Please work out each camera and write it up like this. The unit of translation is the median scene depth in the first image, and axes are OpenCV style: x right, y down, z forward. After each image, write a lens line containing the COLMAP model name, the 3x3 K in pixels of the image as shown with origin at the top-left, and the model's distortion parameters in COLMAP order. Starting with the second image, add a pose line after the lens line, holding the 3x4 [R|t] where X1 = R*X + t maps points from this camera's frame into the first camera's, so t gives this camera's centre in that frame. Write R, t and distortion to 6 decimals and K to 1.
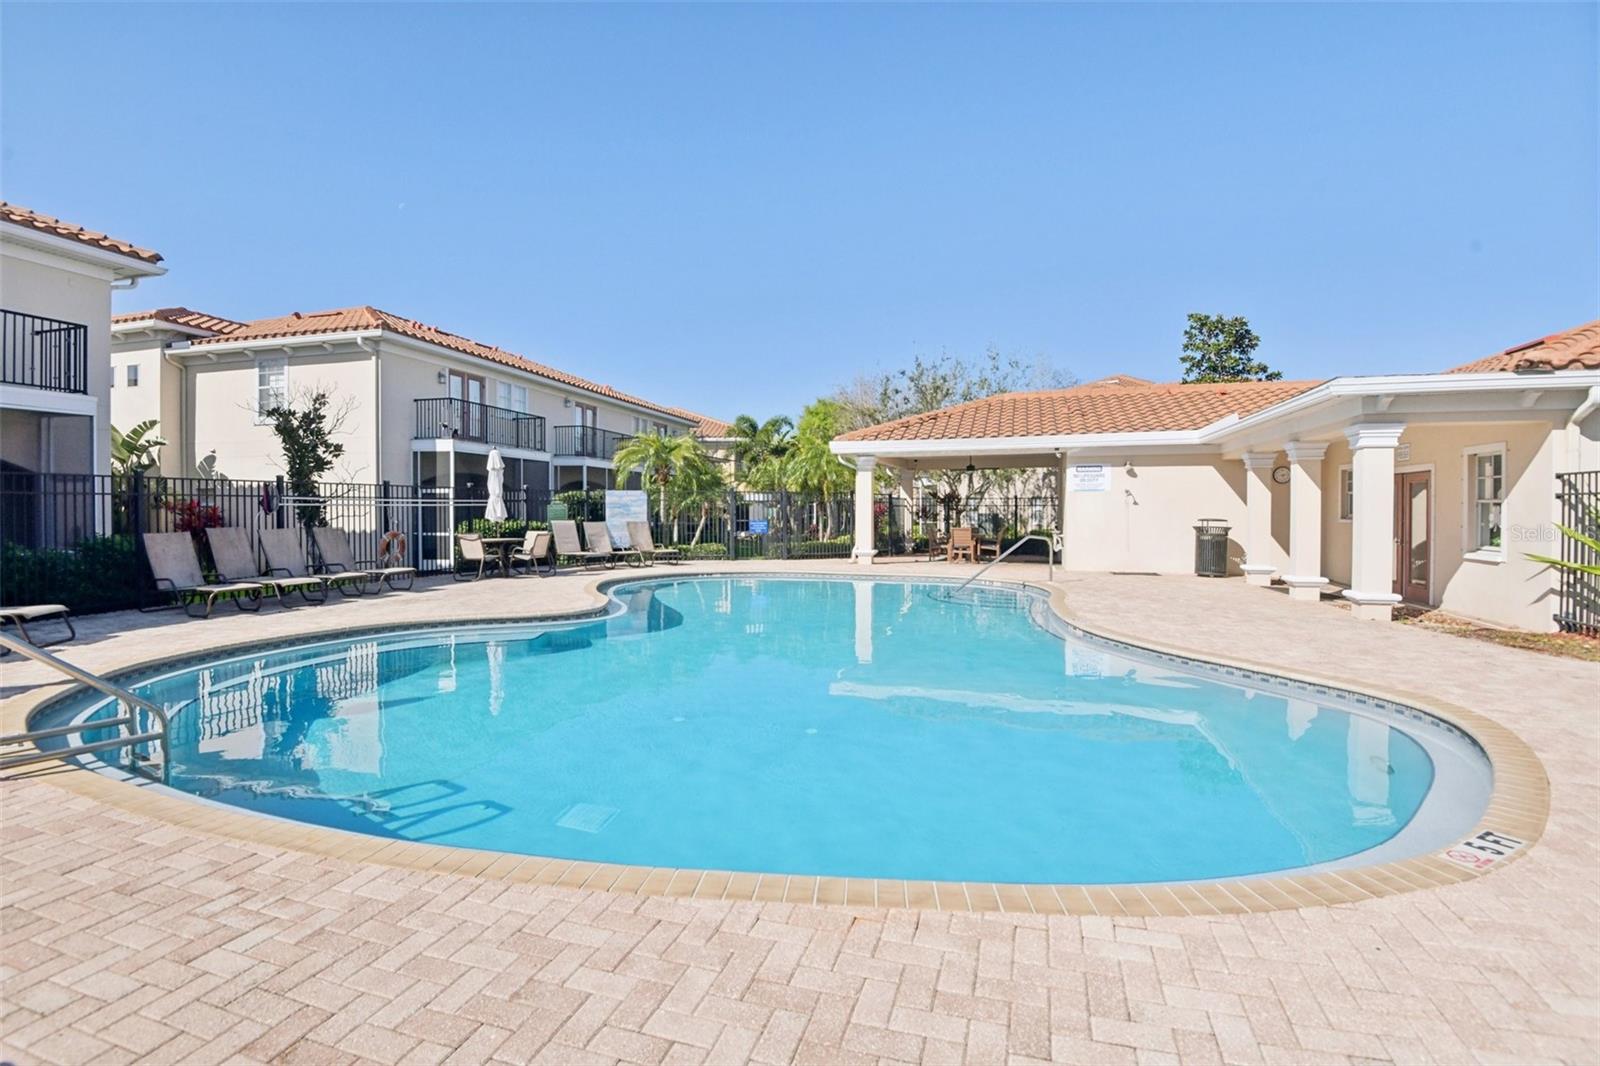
lens RADIAL K [[735.2, 0, 798.6], [0, 735.2, 514.9], [0, 0, 1]] dist [-0.000217, -0.000060]
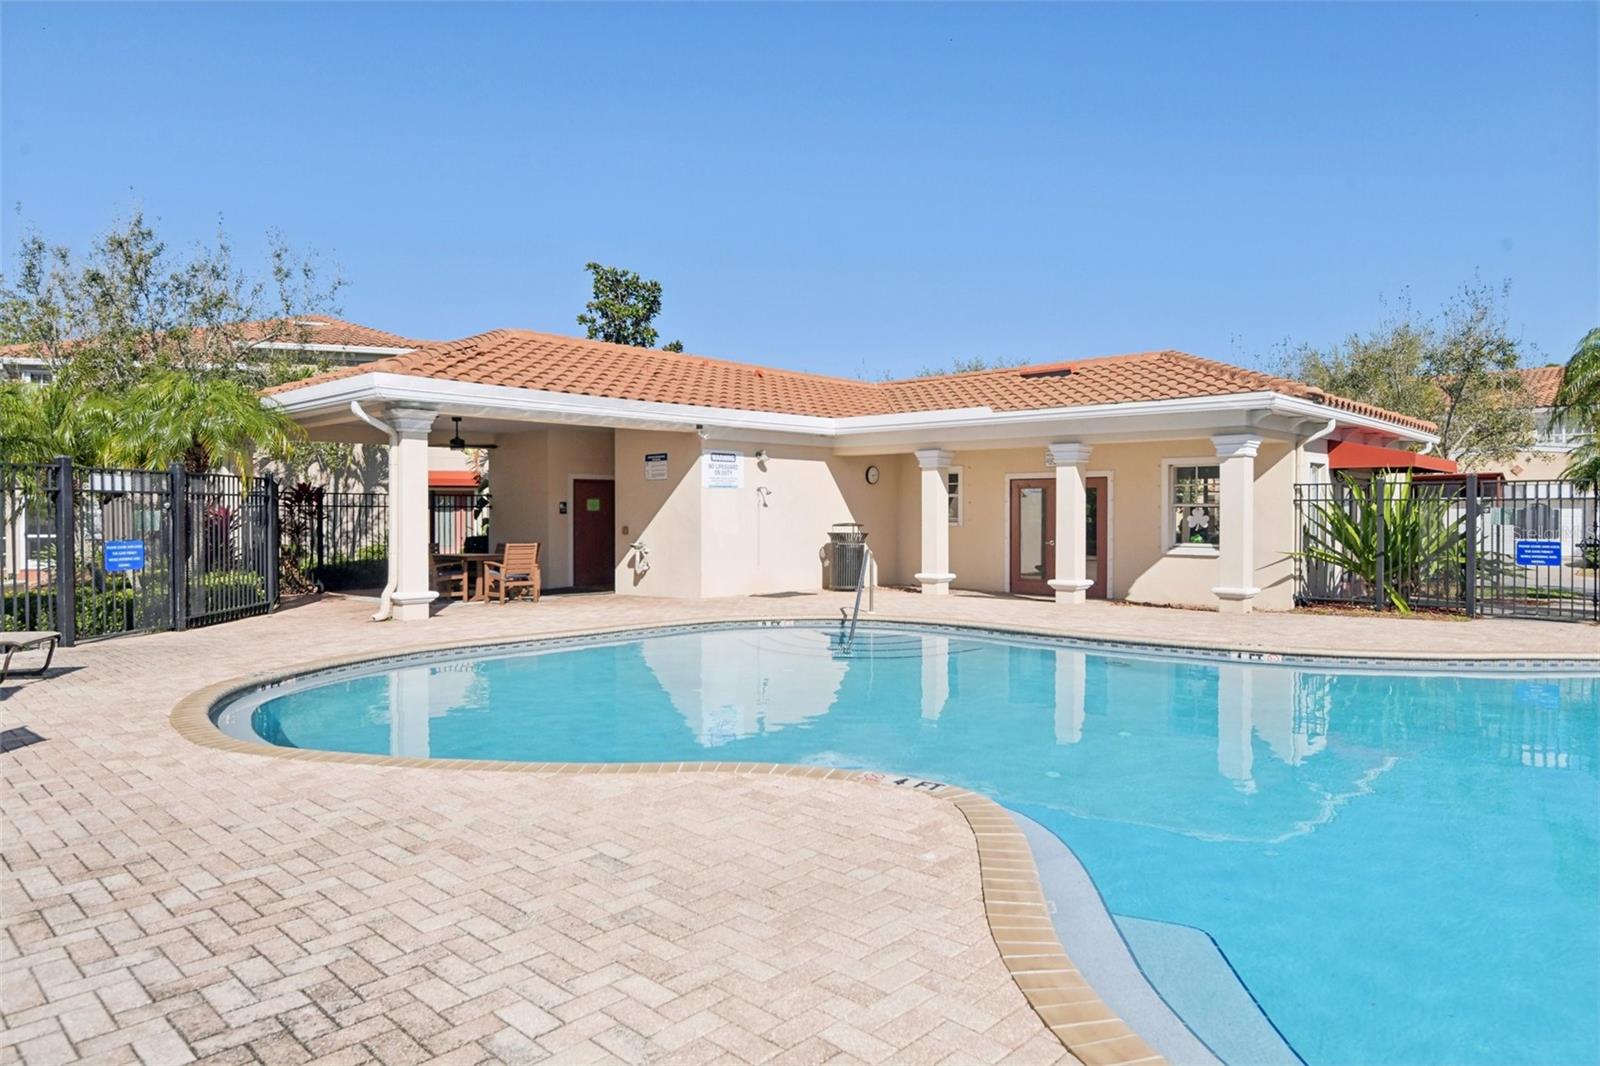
lens RADIAL K [[991.2, 0, 800.0], [0, 991.2, 533.0], [0, 0, 1]] dist [0.001295, 0.000120]
pose [[0.442458, -0.014203, 0.896677, -0.470953], [0.006189, 0.999899, 0.012784, 0.000795], [-0.896768, -0.000107, 0.442501, 0.506494]]
